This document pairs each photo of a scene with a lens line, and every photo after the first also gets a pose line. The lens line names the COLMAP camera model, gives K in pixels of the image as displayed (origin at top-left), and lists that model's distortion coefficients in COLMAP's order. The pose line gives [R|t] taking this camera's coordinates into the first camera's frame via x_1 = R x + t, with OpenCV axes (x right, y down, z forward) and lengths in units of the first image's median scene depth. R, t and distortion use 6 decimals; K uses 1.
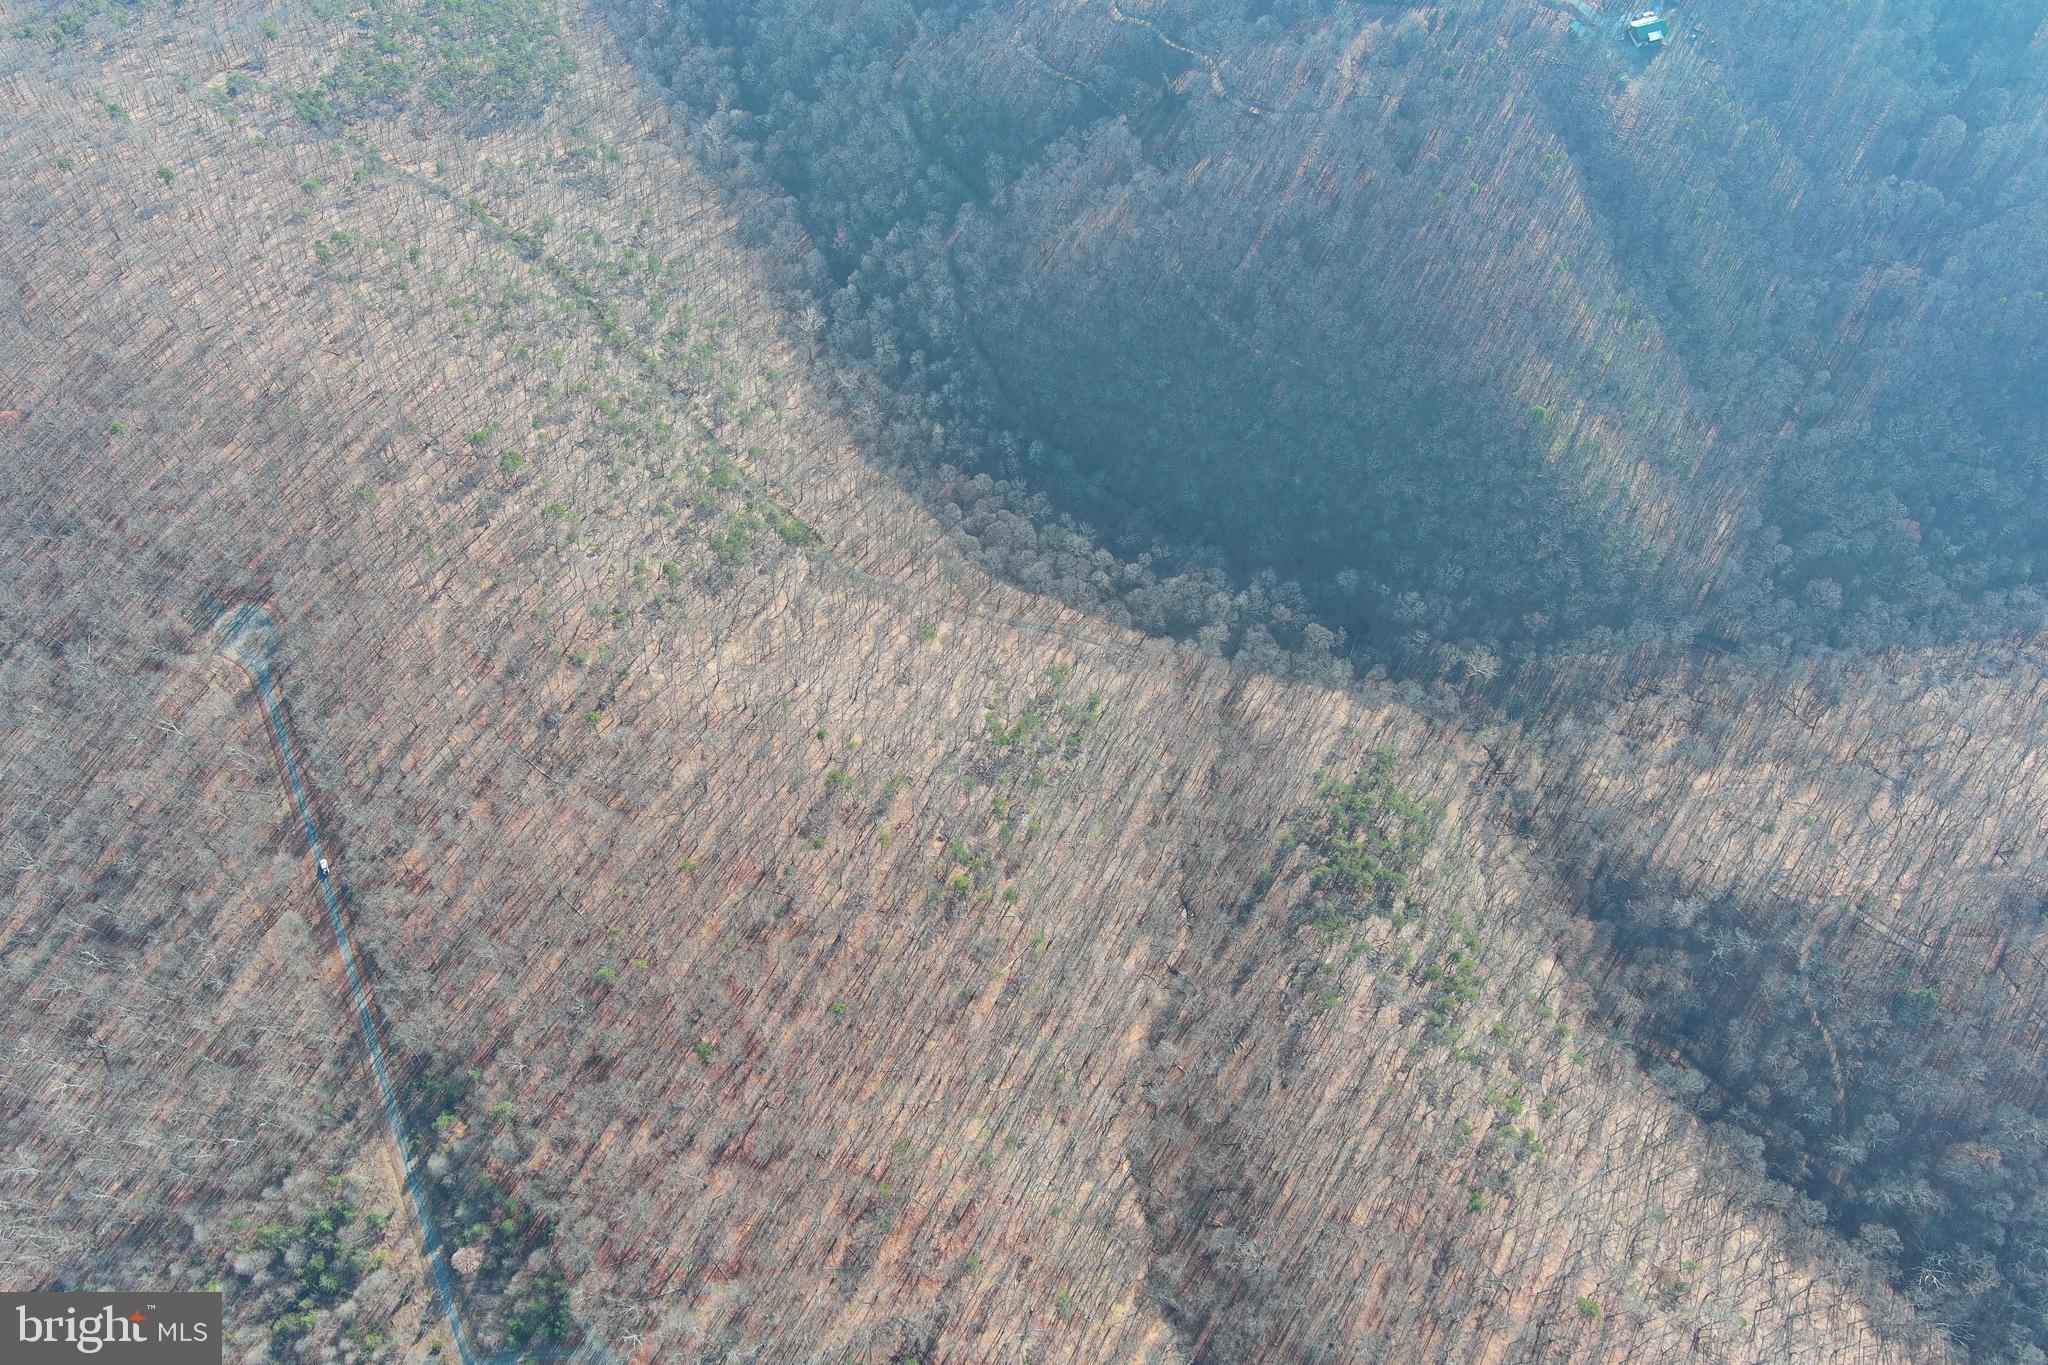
lens RADIAL K [[1587.7, 0, 1021.6], [0, 1587.7, 689.9], [0, 0, 1]] dist [0.029801, -0.029702]
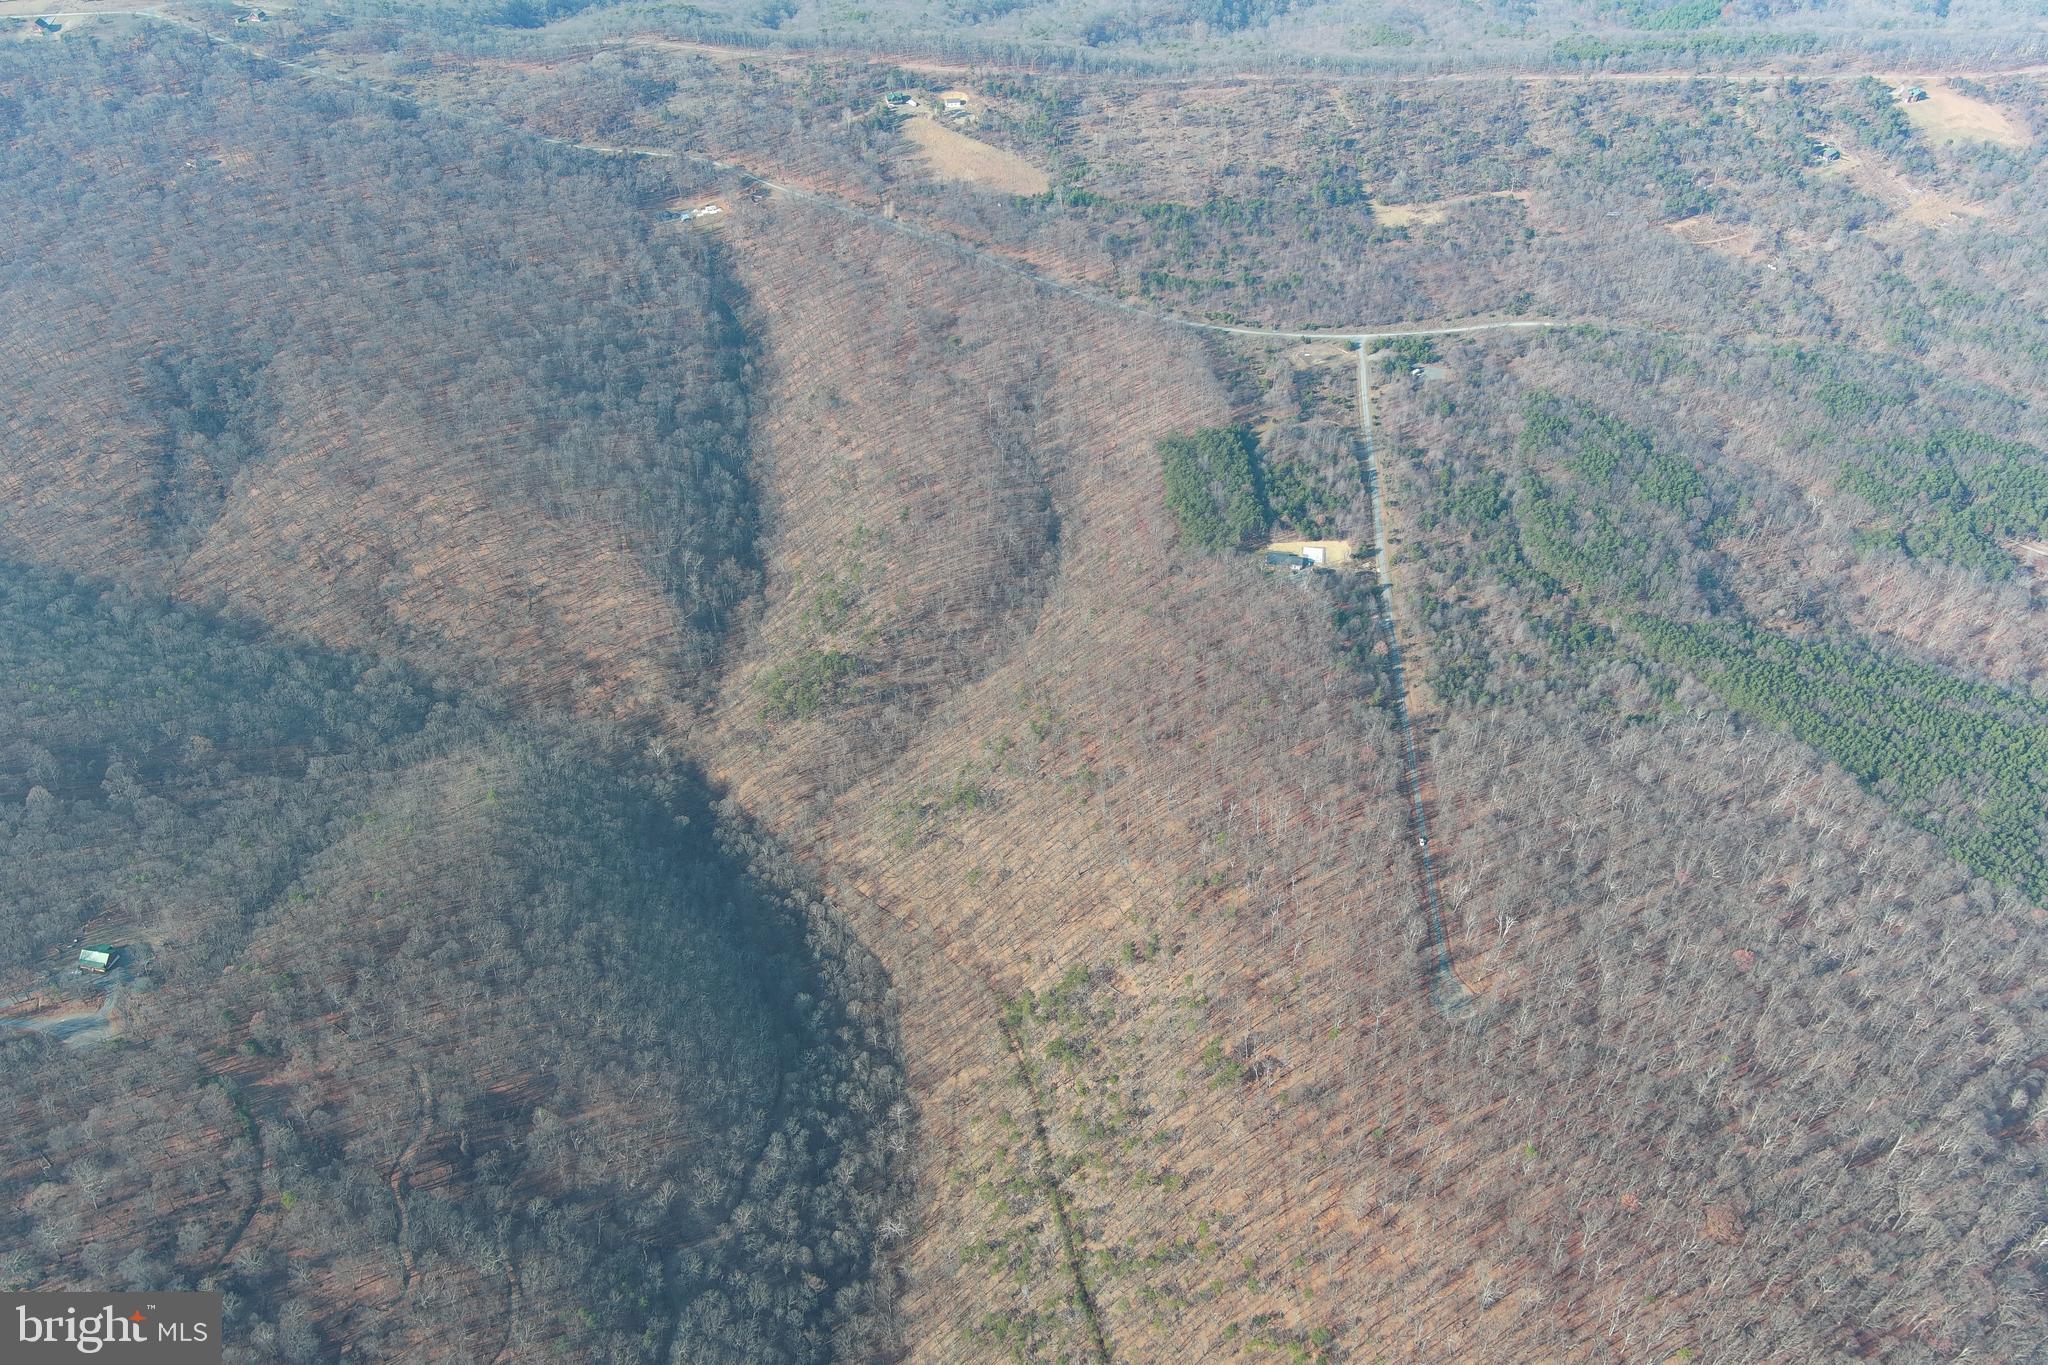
lens RADIAL K [[1584.3, 0, 1021.6], [0, 1584.3, 690.7], [0, 0, 1]] dist [0.037792, -0.049568]
pose [[-0.871654, -0.330641, 0.361796, -0.553915], [0.445084, -0.224891, 0.866789, -1.202976], [-0.205232, 0.916570, 0.343190, 0.407043]]
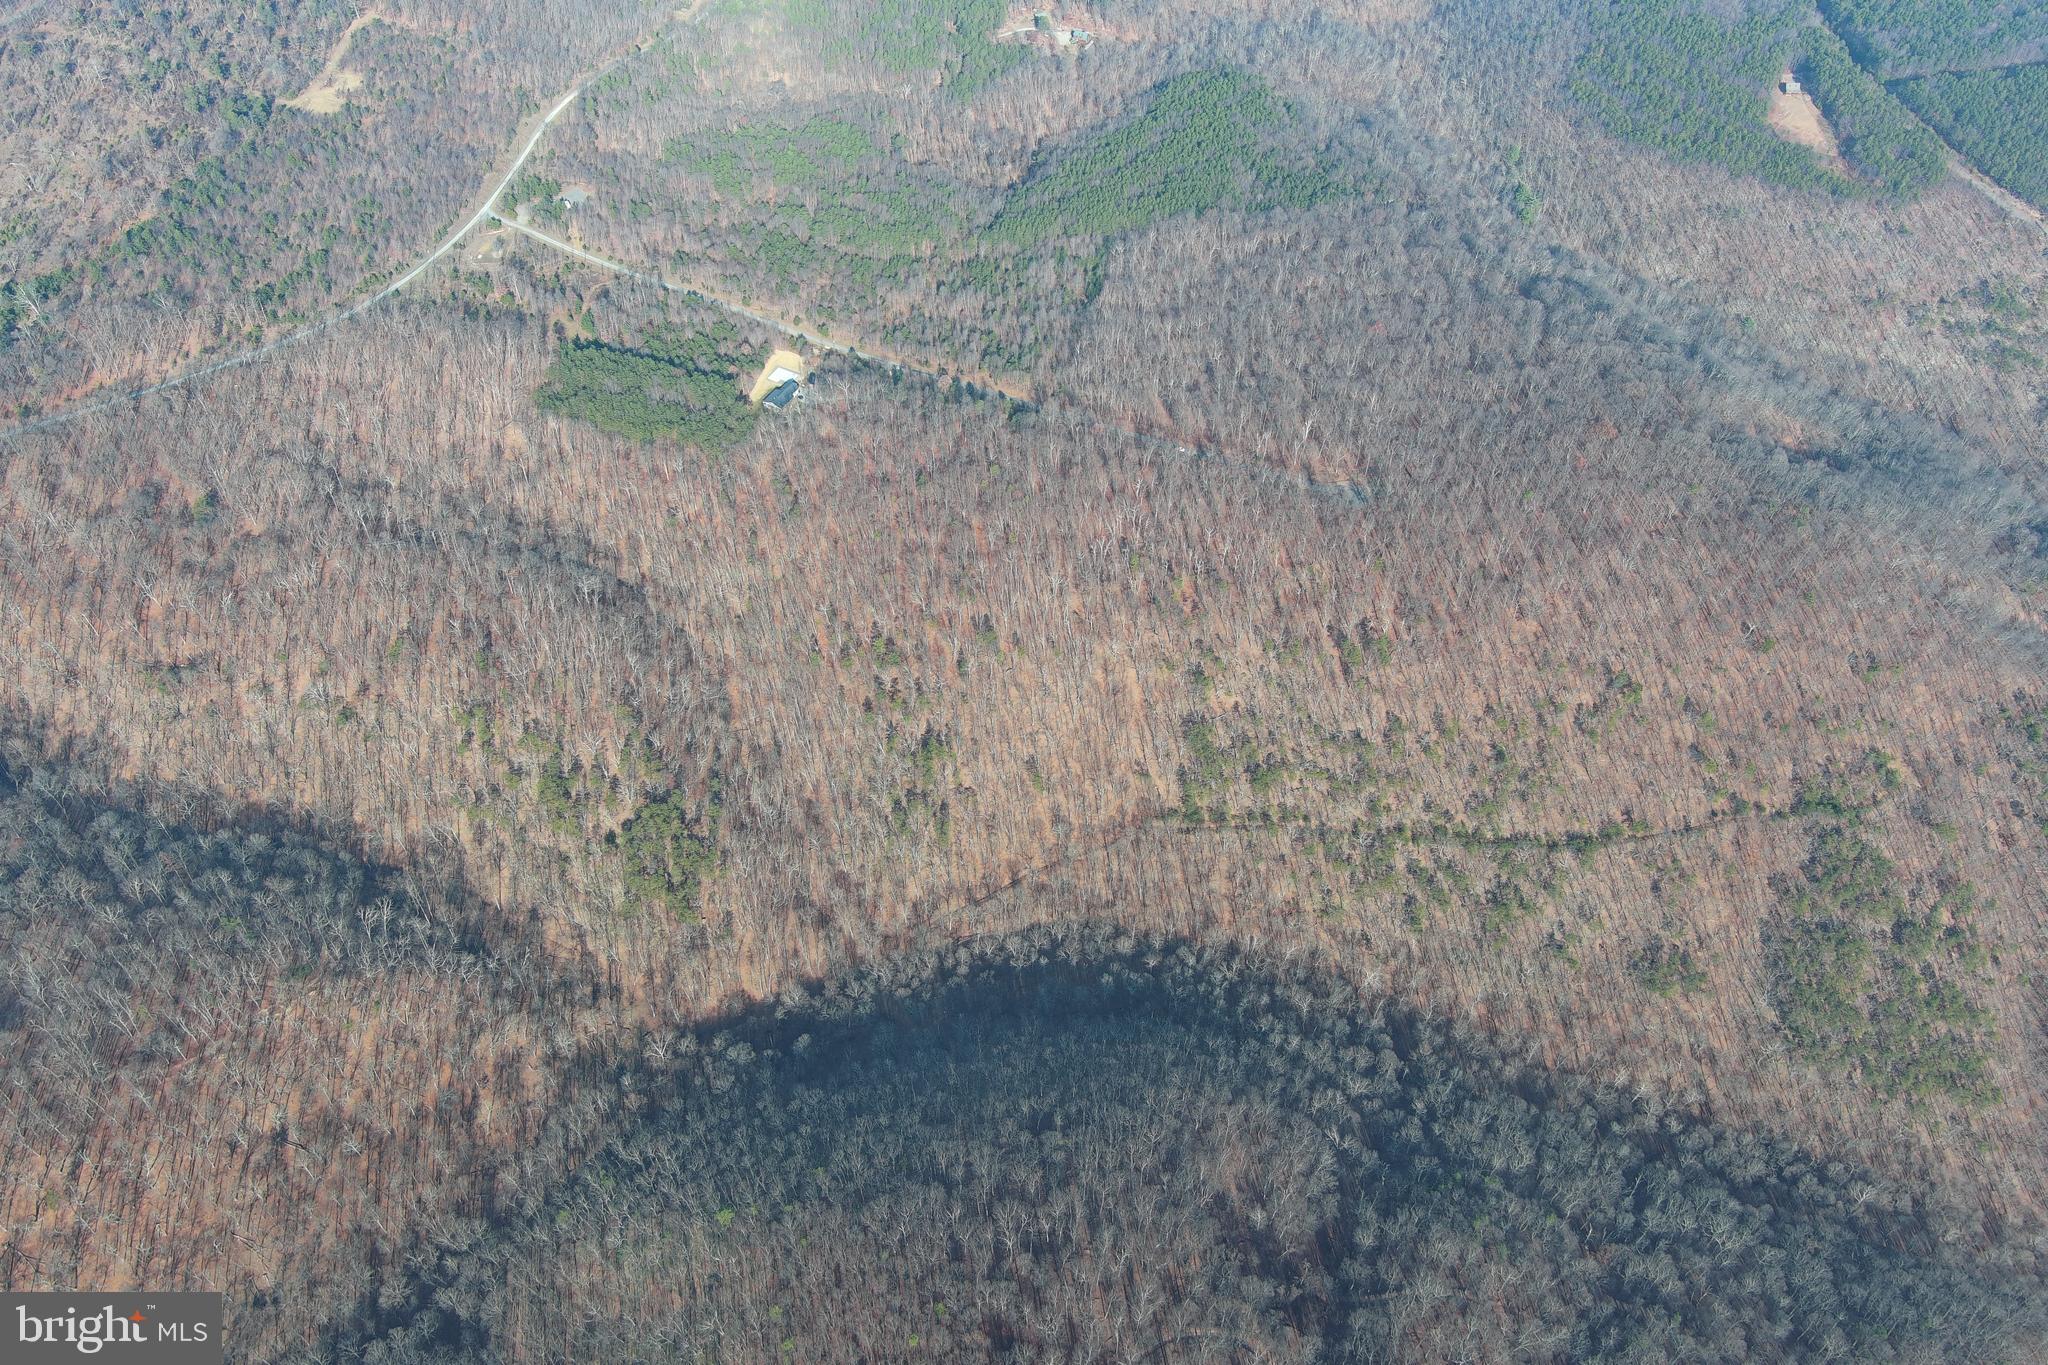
lens RADIAL K [[1575.0, 0, 1021.4], [0, 1575.0, 692.6], [0, 0, 1]] dist [0.028135, -0.037924]
pose [[-0.752833, 0.492071, -0.437160, 0.492776], [-0.606513, -0.260585, 0.751158, -1.007534], [0.255706, 0.830639, 0.494624, 0.327741]]
